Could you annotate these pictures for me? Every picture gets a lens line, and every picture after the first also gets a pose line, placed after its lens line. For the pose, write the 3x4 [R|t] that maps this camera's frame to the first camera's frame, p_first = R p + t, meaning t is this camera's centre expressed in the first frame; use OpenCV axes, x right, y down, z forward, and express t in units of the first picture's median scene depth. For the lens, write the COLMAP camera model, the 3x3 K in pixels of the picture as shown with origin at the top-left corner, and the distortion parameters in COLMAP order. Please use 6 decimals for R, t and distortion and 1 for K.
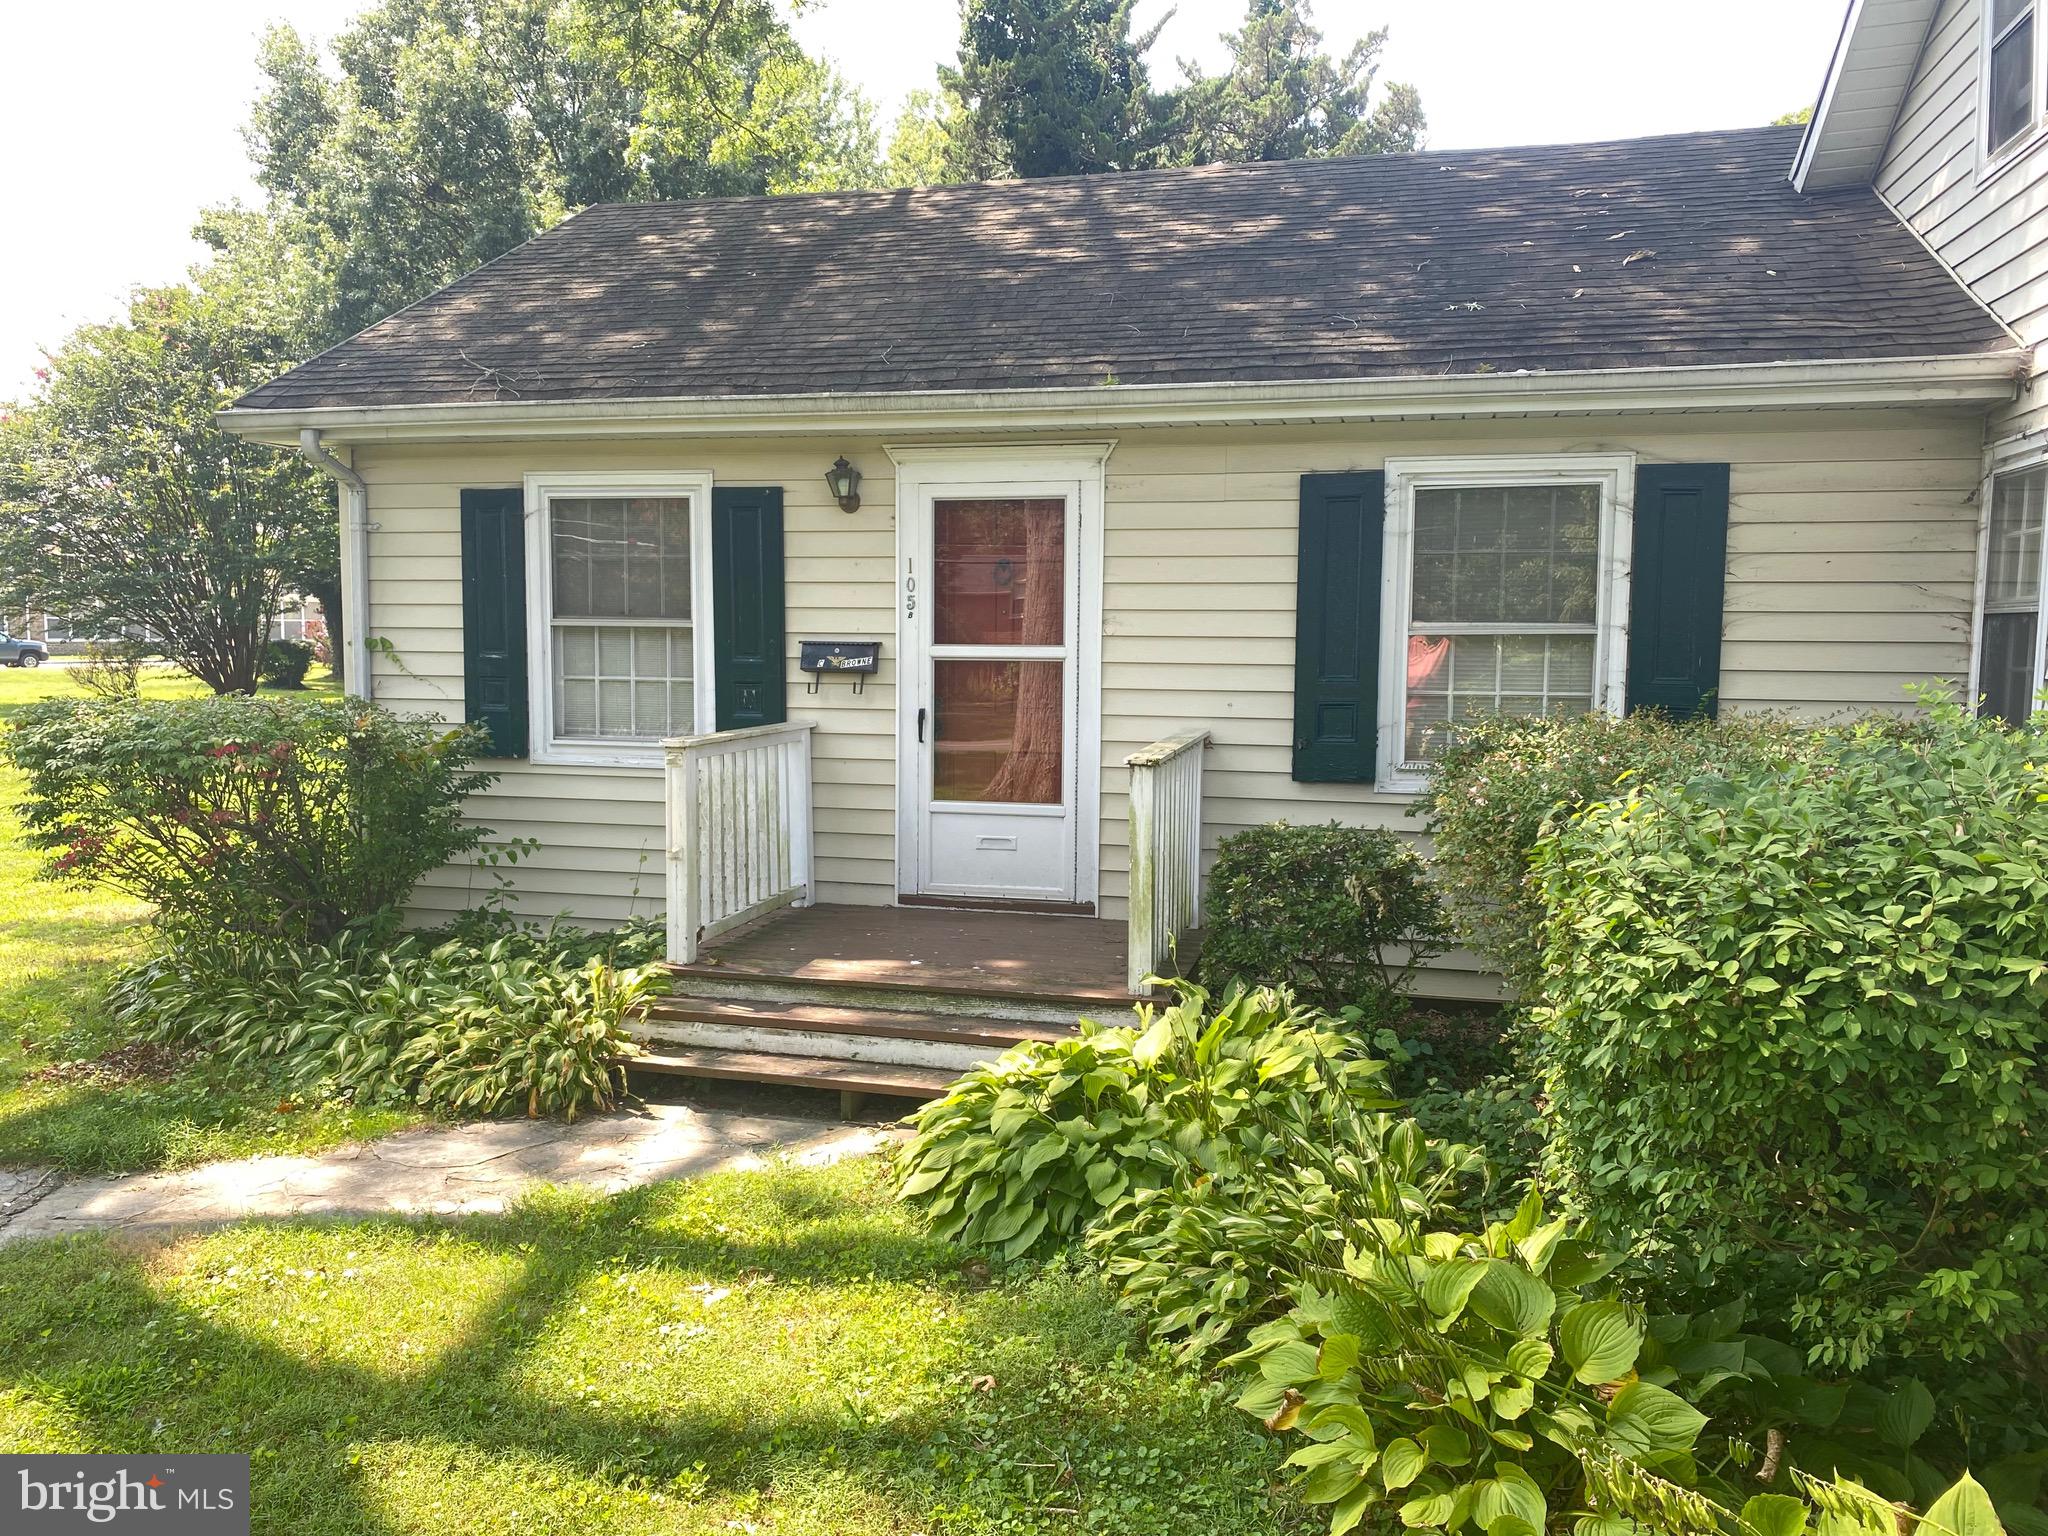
lens RADIAL K [[1550.7, 0, 1029.8], [0, 1550.7, 778.8], [0, 0, 1]] dist [0.048272, -0.056524]
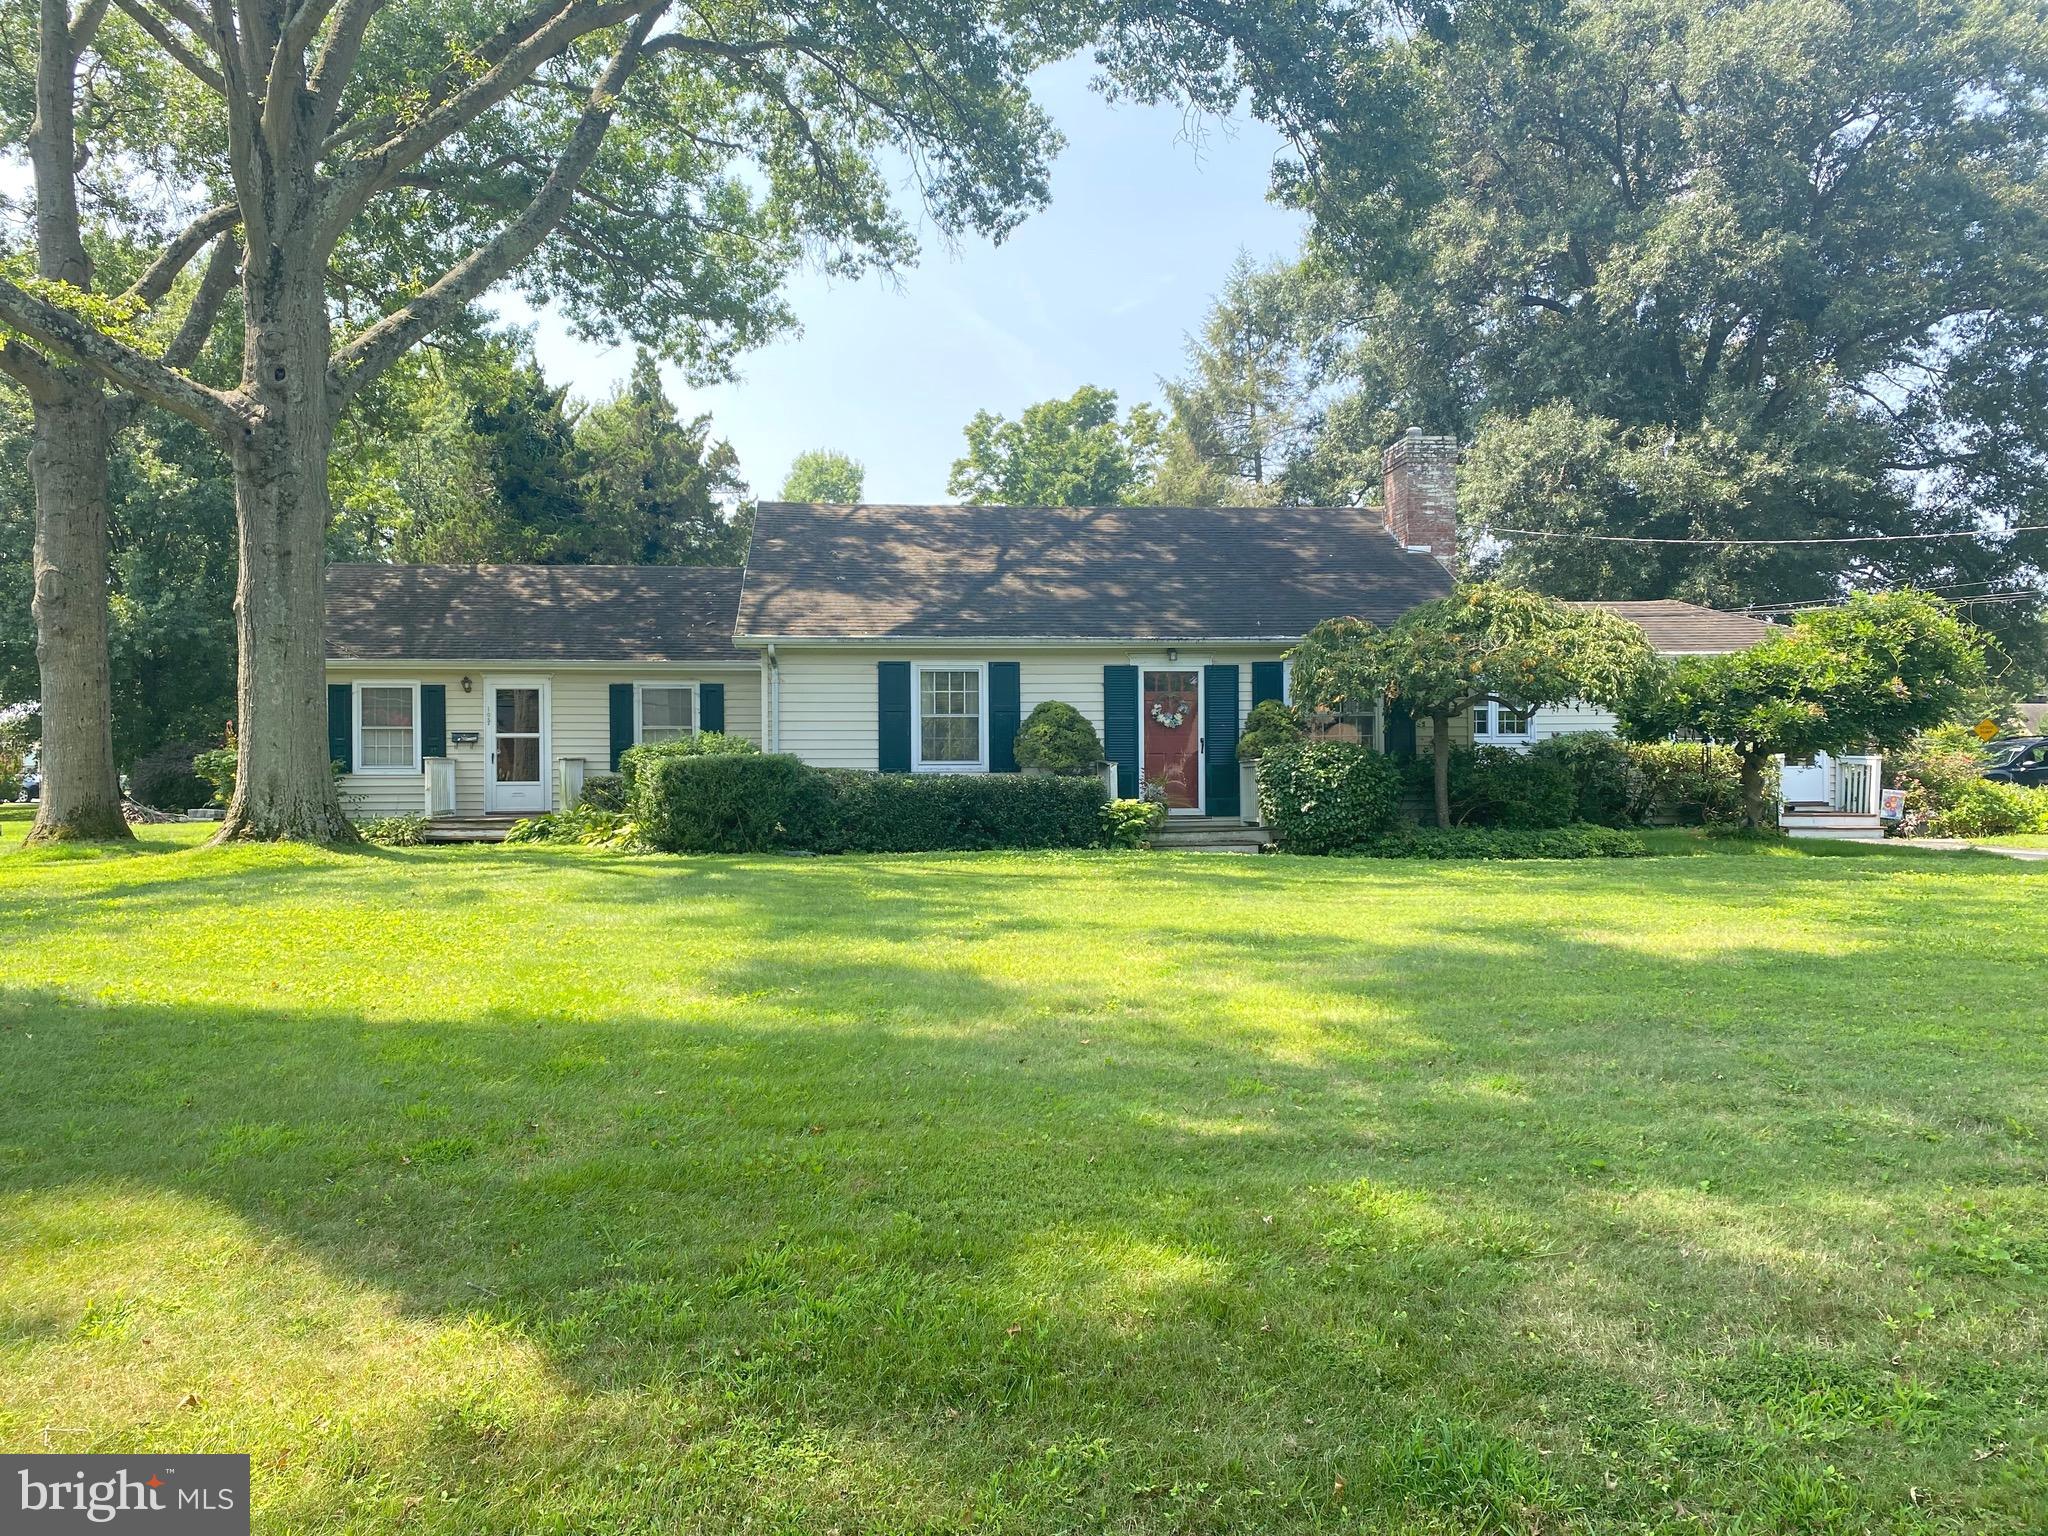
lens RADIAL K [[1550.7, 0, 1037.4], [0, 1550.7, 767.2], [0, 0, 1]] dist [0.048272, -0.056524]
pose [[0.940203, -0.010181, 0.340463, -0.108192], [0.042385, 0.995281, -0.087284, 0.315189], [-0.337968, 0.096495, 0.936198, -2.419890]]
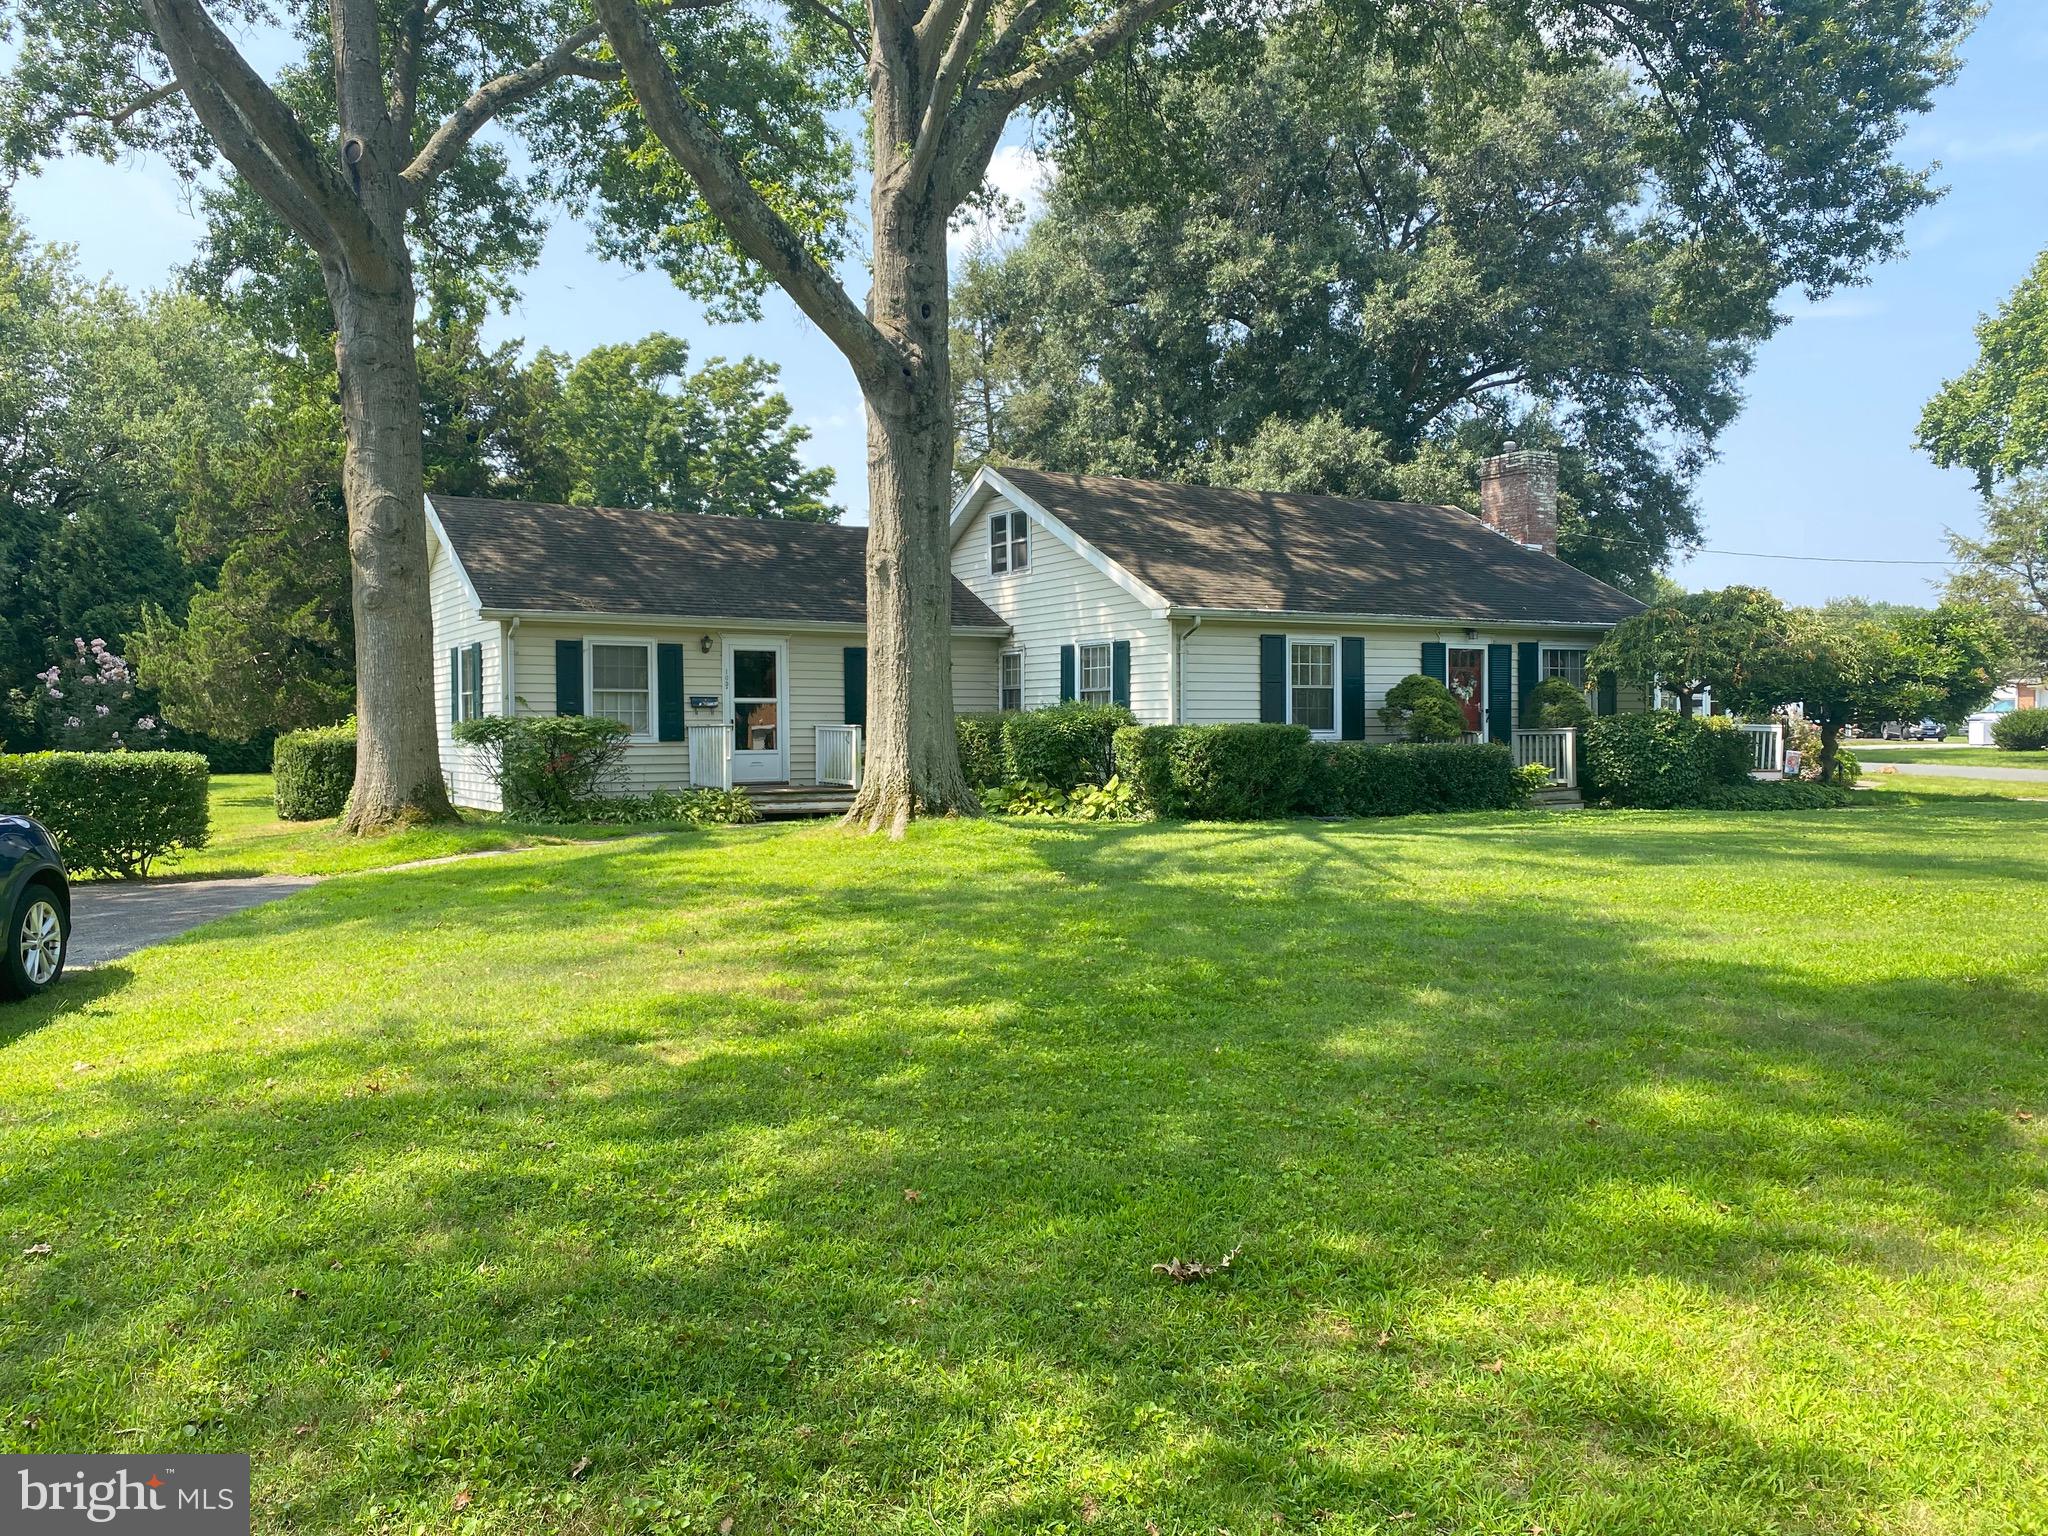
lens RADIAL K [[1550.7, 0, 1018.8], [0, 1550.7, 763.7], [0, 0, 1]] dist [0.048272, -0.056524]
pose [[0.704987, -0.025564, 0.708759, -1.786728], [0.075140, 0.996418, -0.038801, 0.196068], [-0.705229, 0.080611, 0.704382, -1.478303]]
